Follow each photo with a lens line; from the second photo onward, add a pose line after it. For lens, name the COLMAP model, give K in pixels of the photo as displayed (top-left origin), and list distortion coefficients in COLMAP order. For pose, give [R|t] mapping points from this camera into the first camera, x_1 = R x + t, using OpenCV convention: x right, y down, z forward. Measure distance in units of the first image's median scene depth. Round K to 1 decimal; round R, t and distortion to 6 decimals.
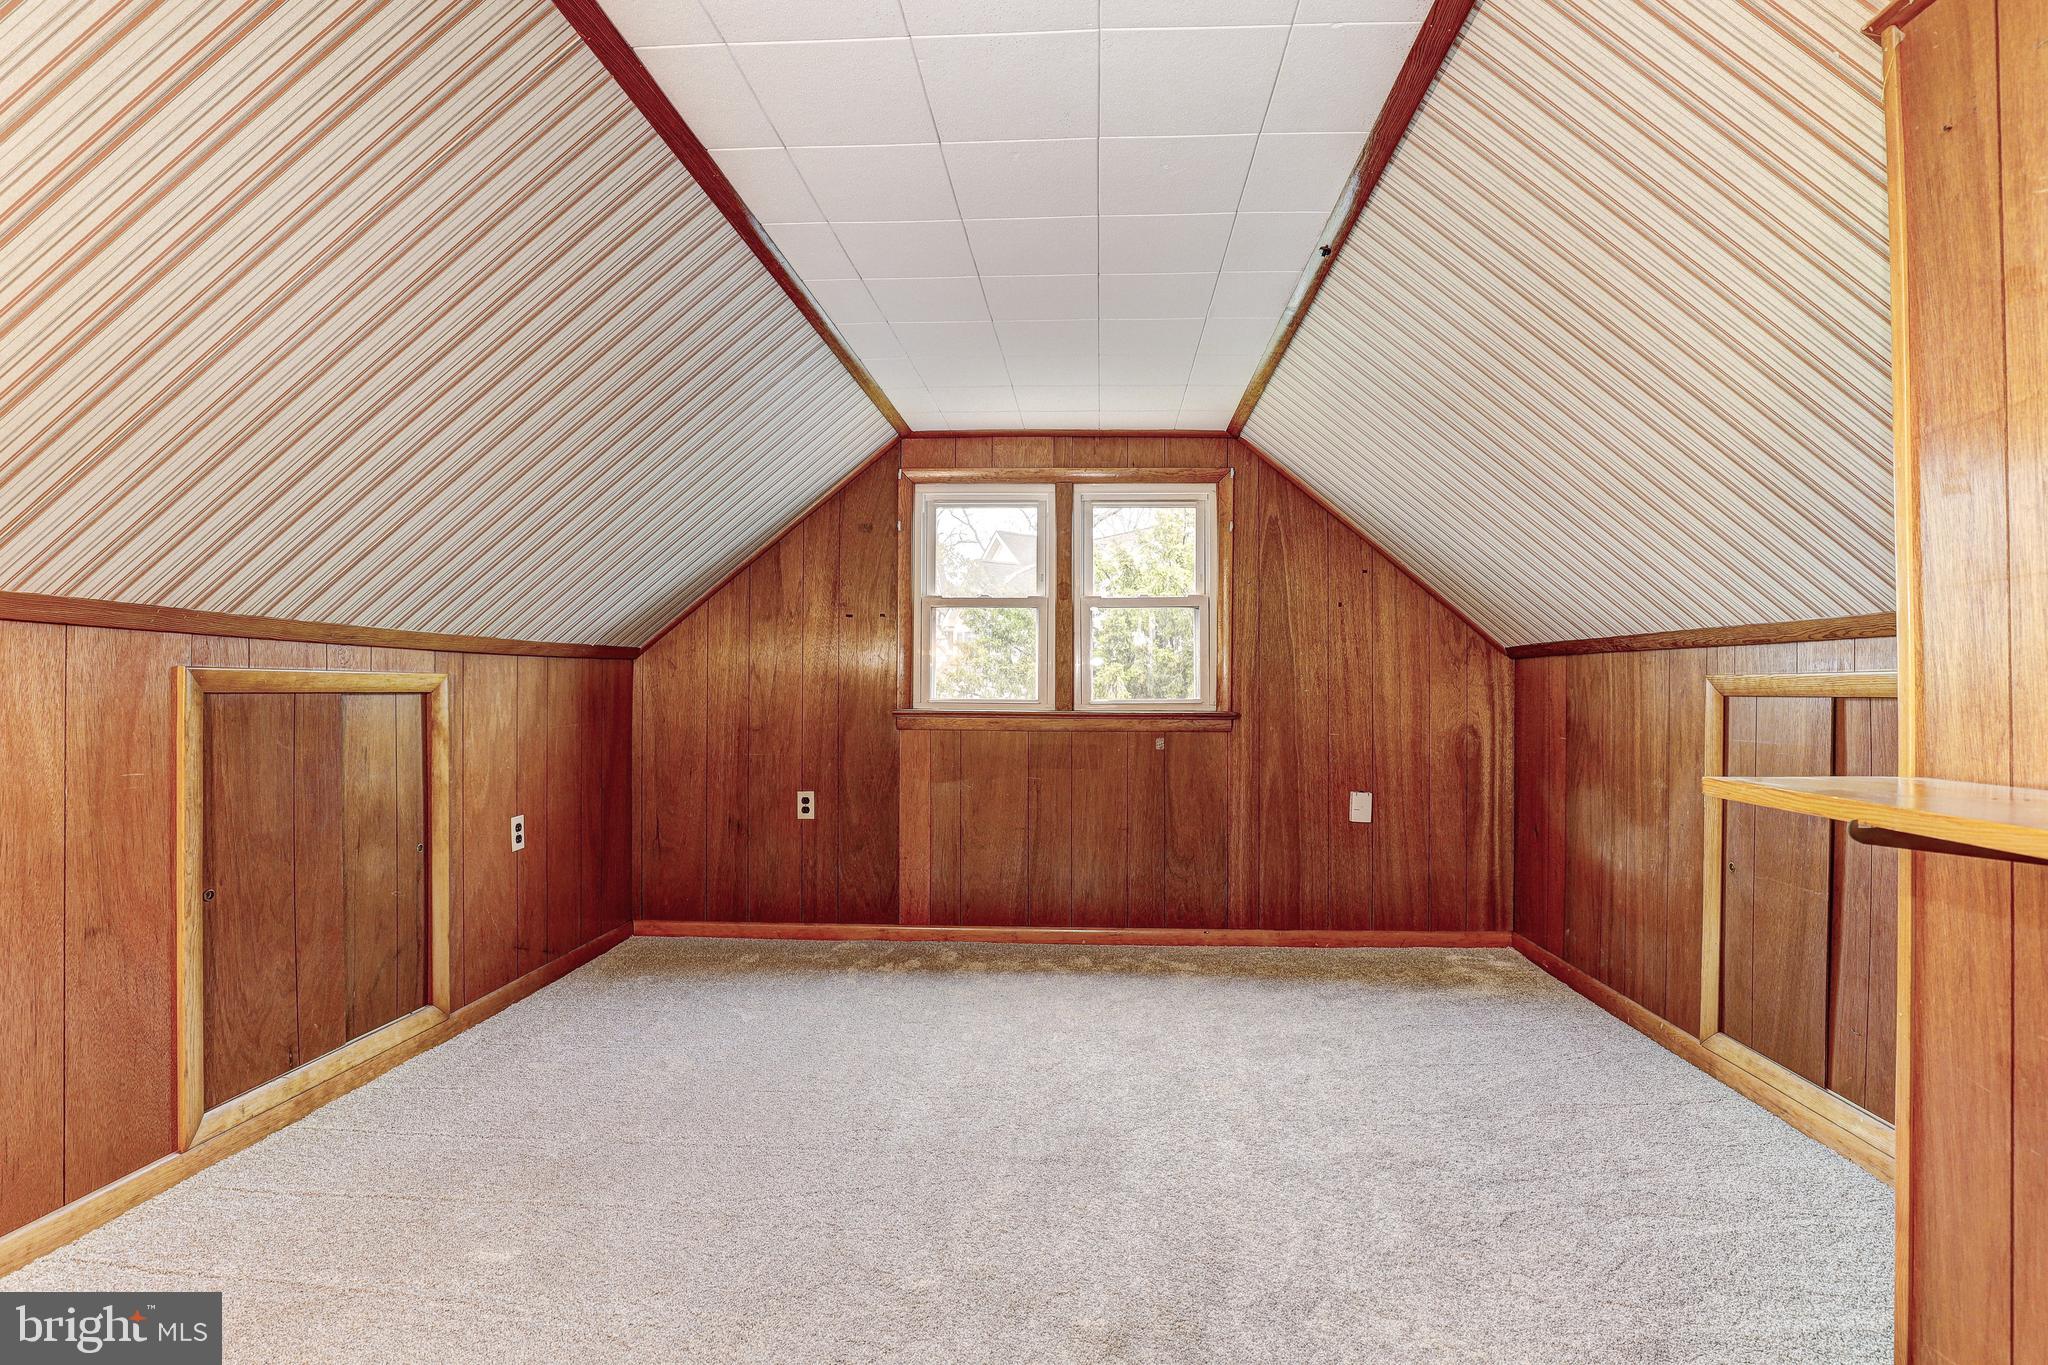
lens RADIAL K [[970.1, 0, 1057.7], [0, 970.1, 679.3], [0, 0, 1]] dist [-0.030735, 0.000428]
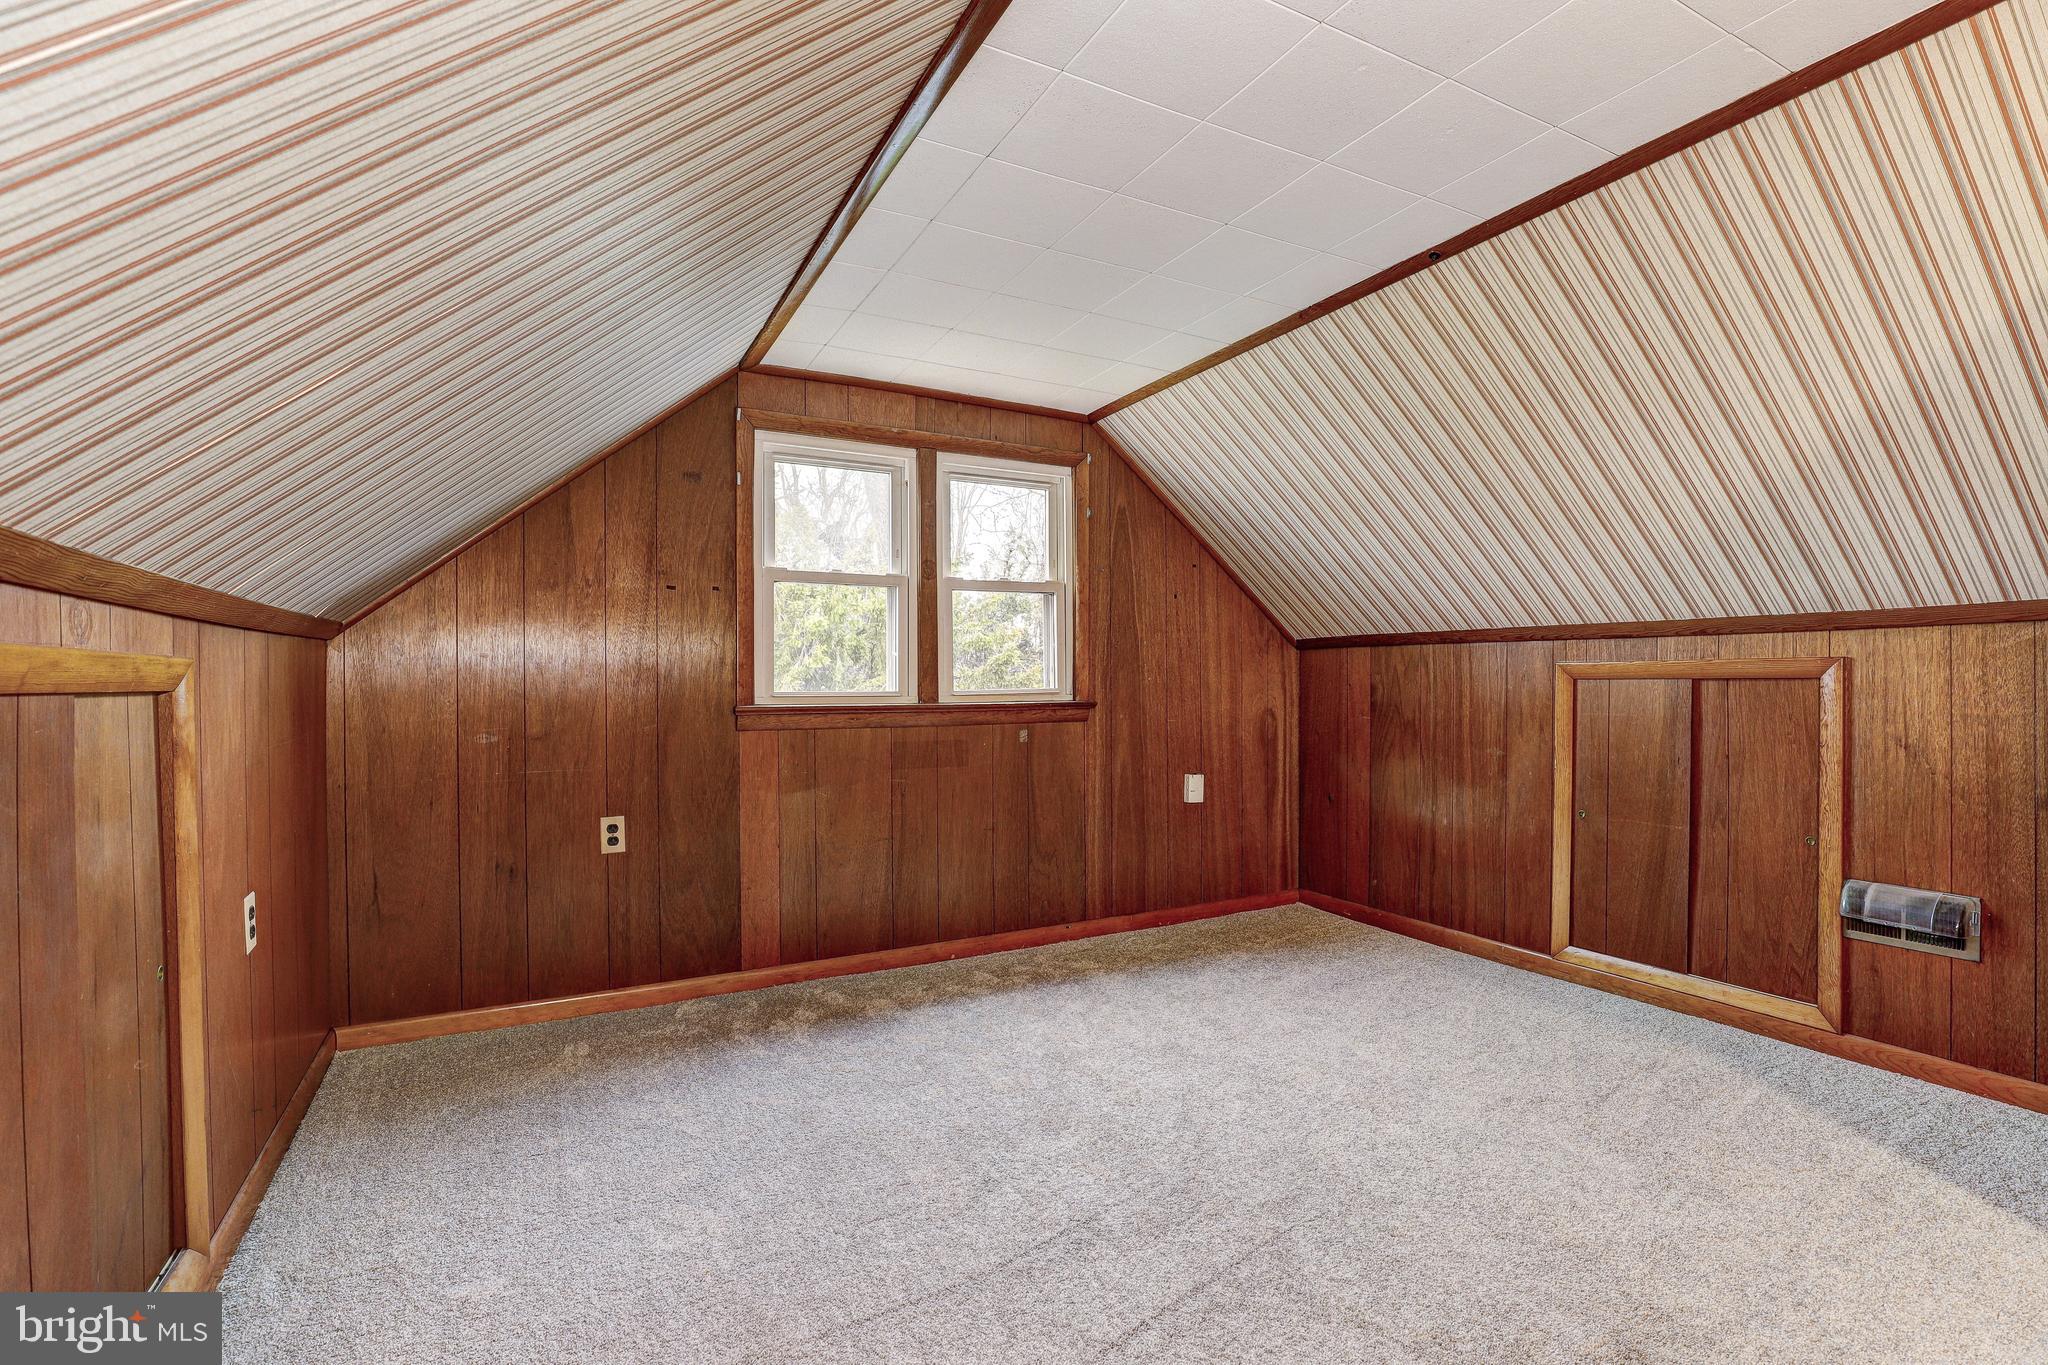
lens RADIAL K [[939.4, 0, 1032.8], [0, 939.4, 680.7], [0, 0, 1]] dist [-0.033535, 0.003607]
pose [[0.857975, -0.008648, 0.513618, -0.364761], [0.003726, 0.999937, 0.010613, 0.002565], [-0.513677, -0.007193, 0.857953, 0.209838]]
